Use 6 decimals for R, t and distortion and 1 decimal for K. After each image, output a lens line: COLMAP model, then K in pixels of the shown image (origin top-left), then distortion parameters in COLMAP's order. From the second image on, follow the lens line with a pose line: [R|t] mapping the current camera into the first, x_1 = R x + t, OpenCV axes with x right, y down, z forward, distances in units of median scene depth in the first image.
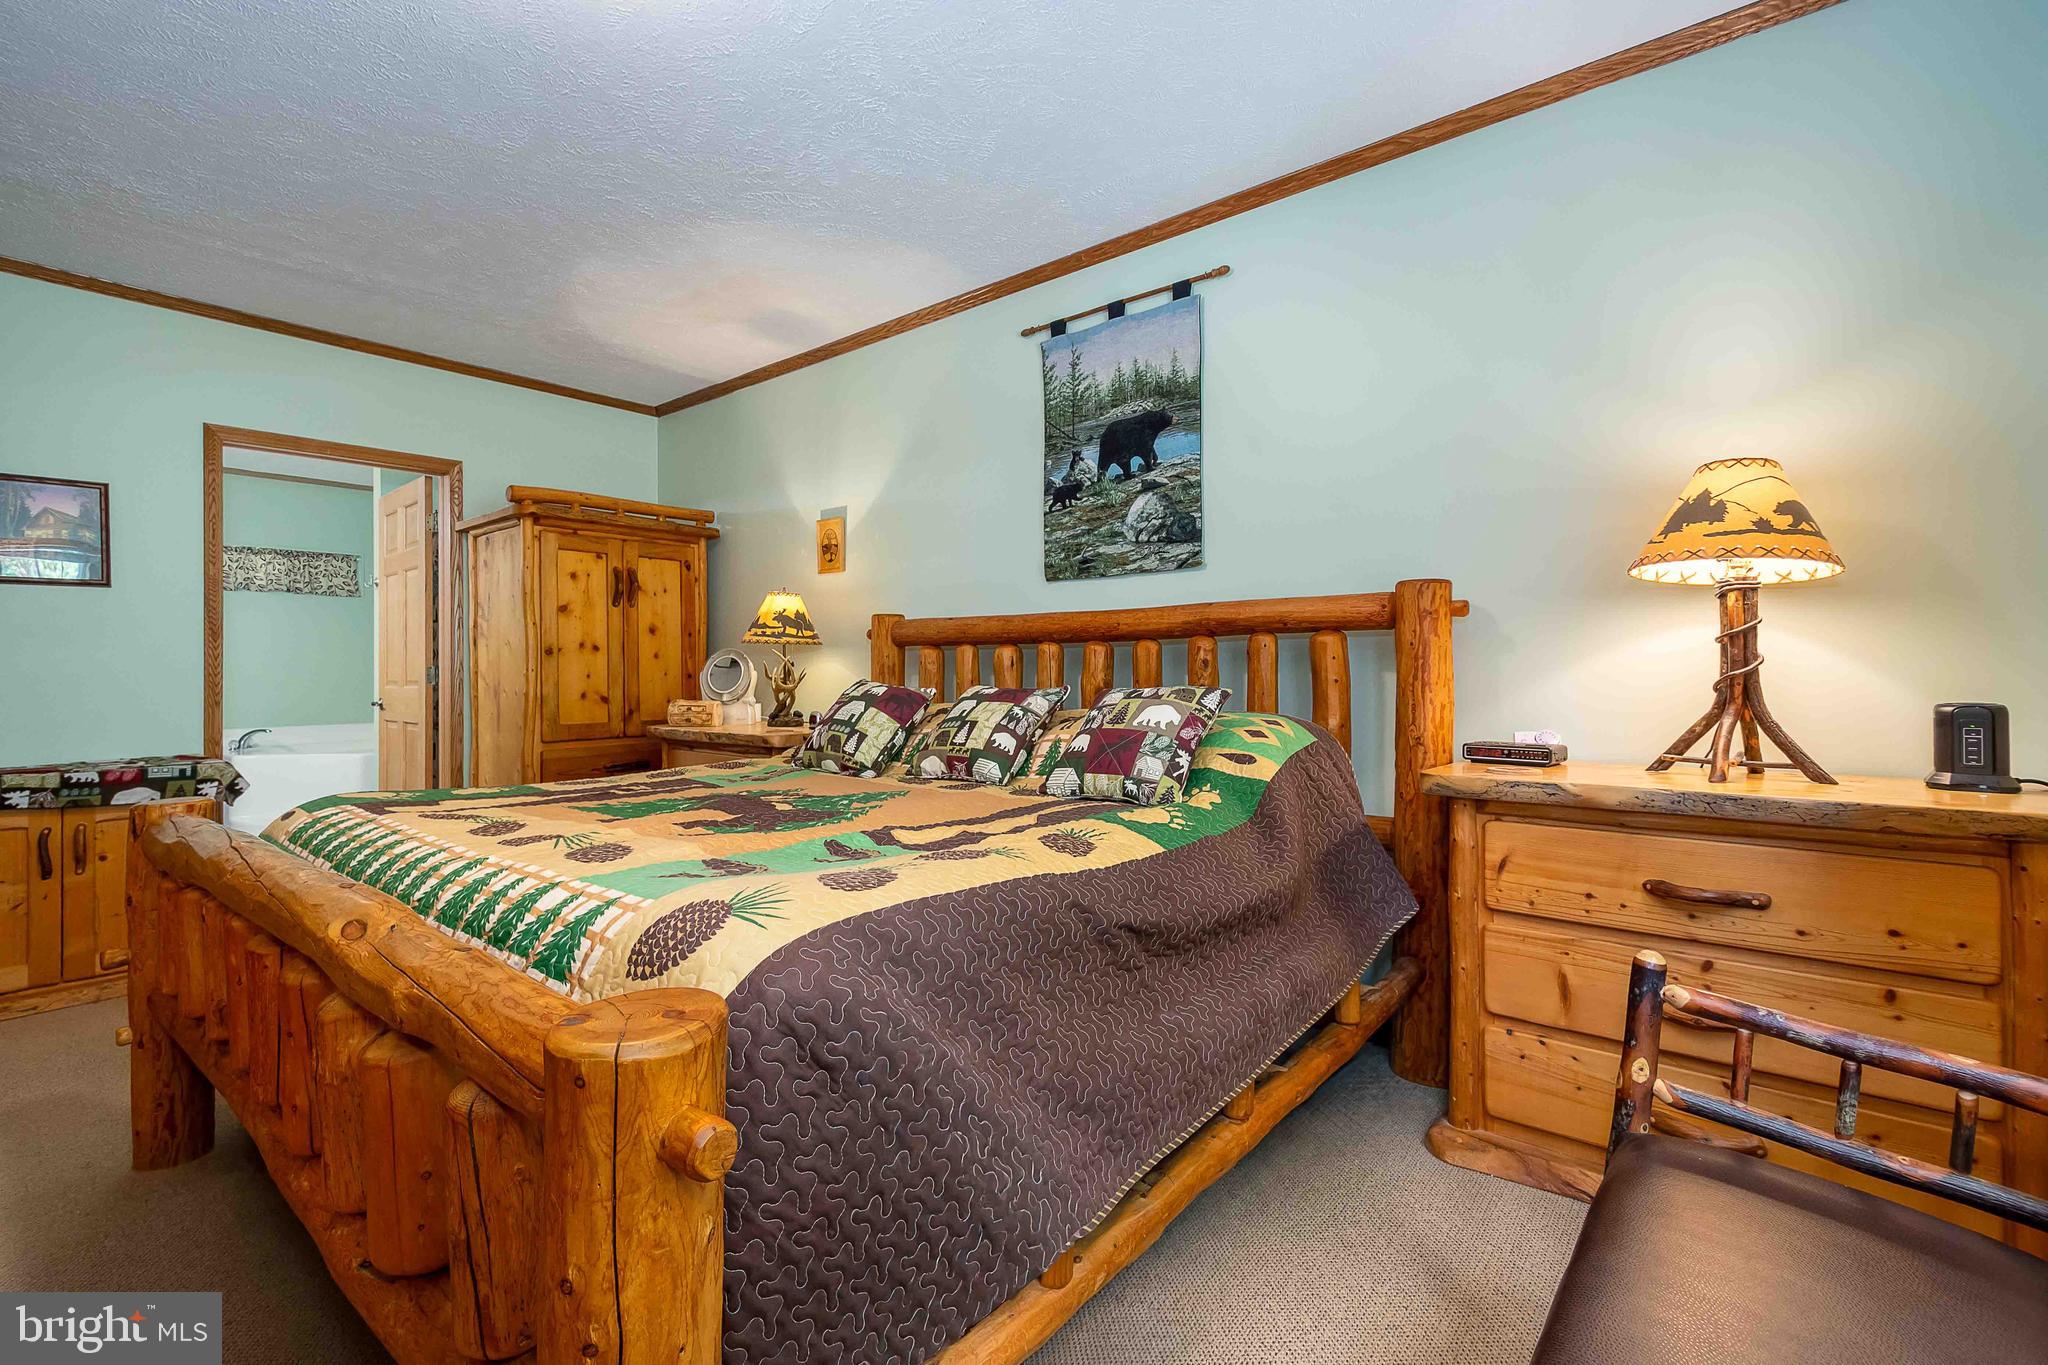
lens RADIAL K [[914.3, 0, 998.3], [0, 914.3, 664.9], [0, 0, 1]] dist [0.021866, -0.012590]
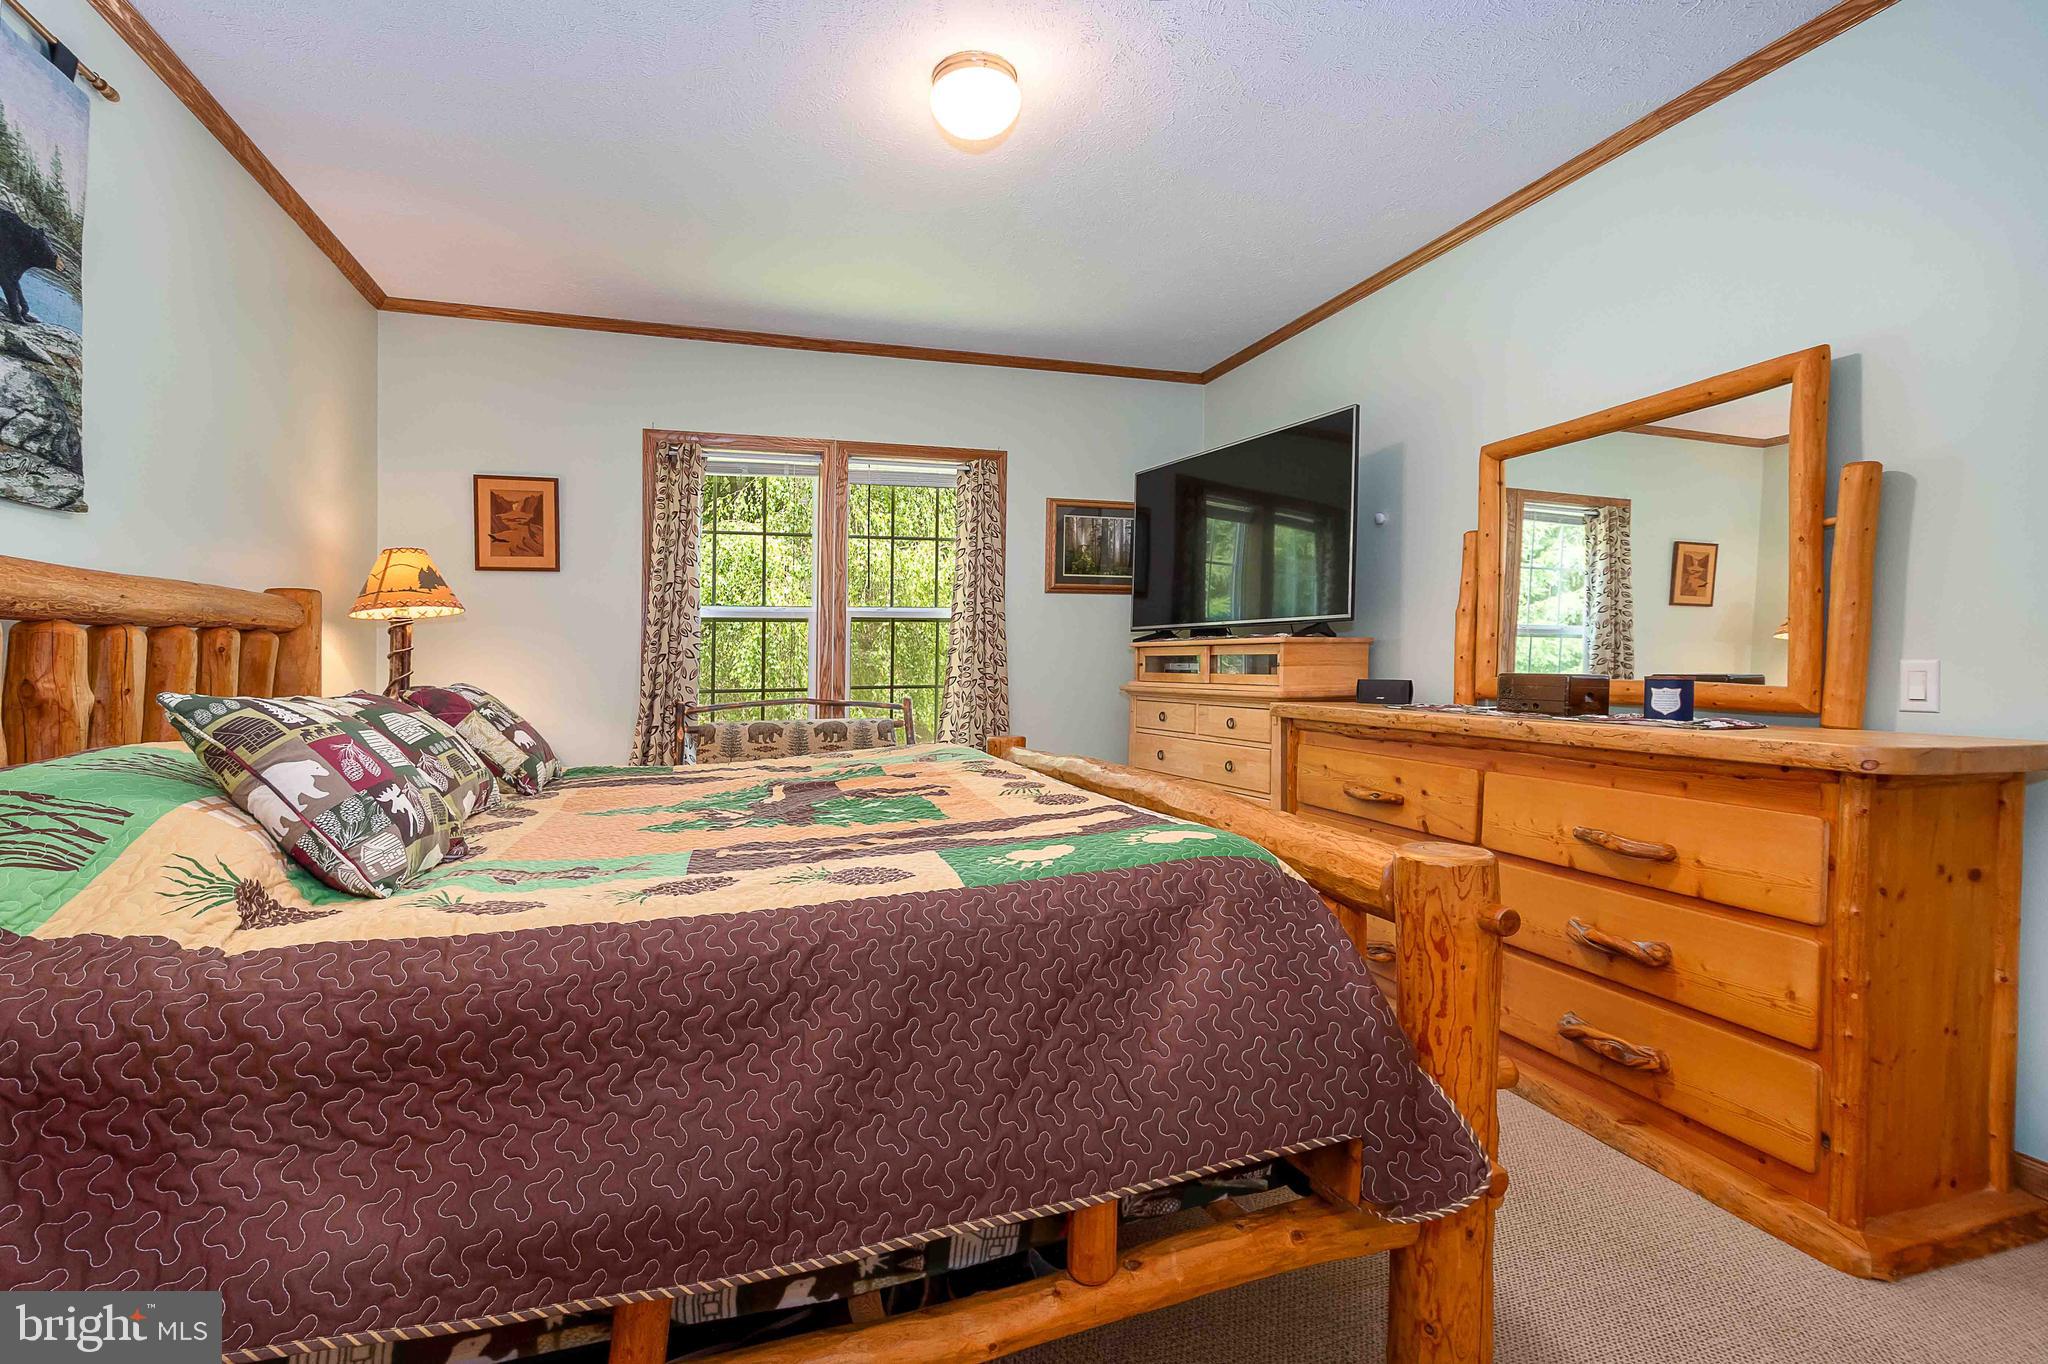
lens RADIAL K [[886.5, 0, 998.1], [0, 886.5, 686.6], [0, 0, 1]] dist [0.017220, -0.009321]
pose [[-0.838873, 0.004096, 0.544312, -0.629675], [0.020774, 0.999484, 0.024494, 0.011454], [-0.543931, 0.031854, -0.838525, 1.117637]]
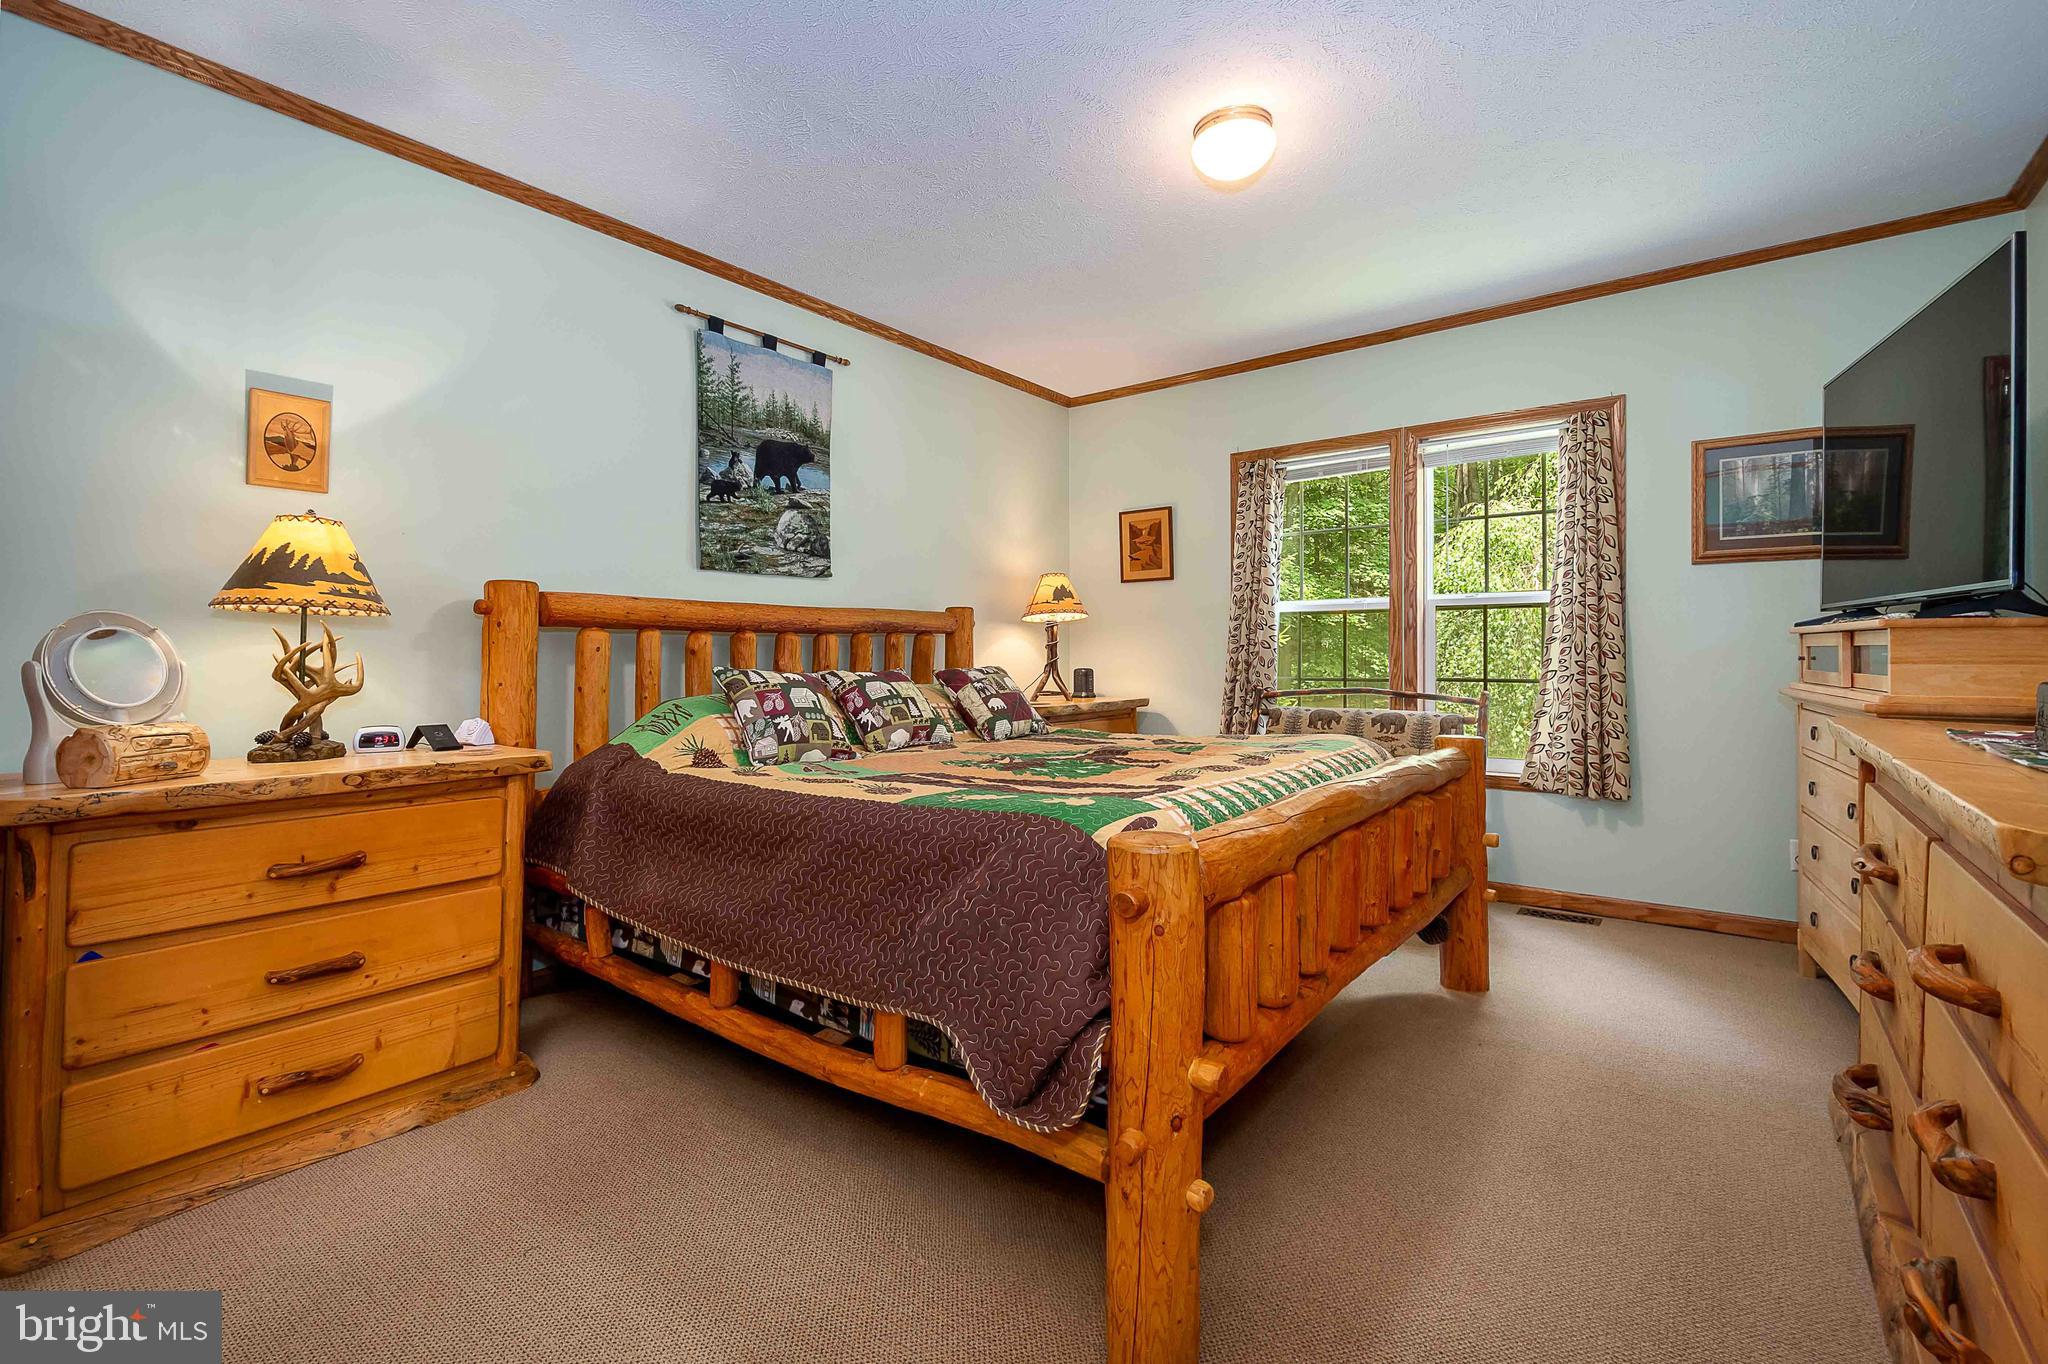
lens RADIAL K [[899.4, 0, 1012.6], [0, 899.4, 665.9], [0, 0, 1]] dist [0.003124, -0.000575]
pose [[-0.042644, -0.001000, 0.999090, -1.007932], [0.007042, 0.999974, 0.001301, 0.016048], [-0.999066, 0.007091, -0.042636, 0.752982]]
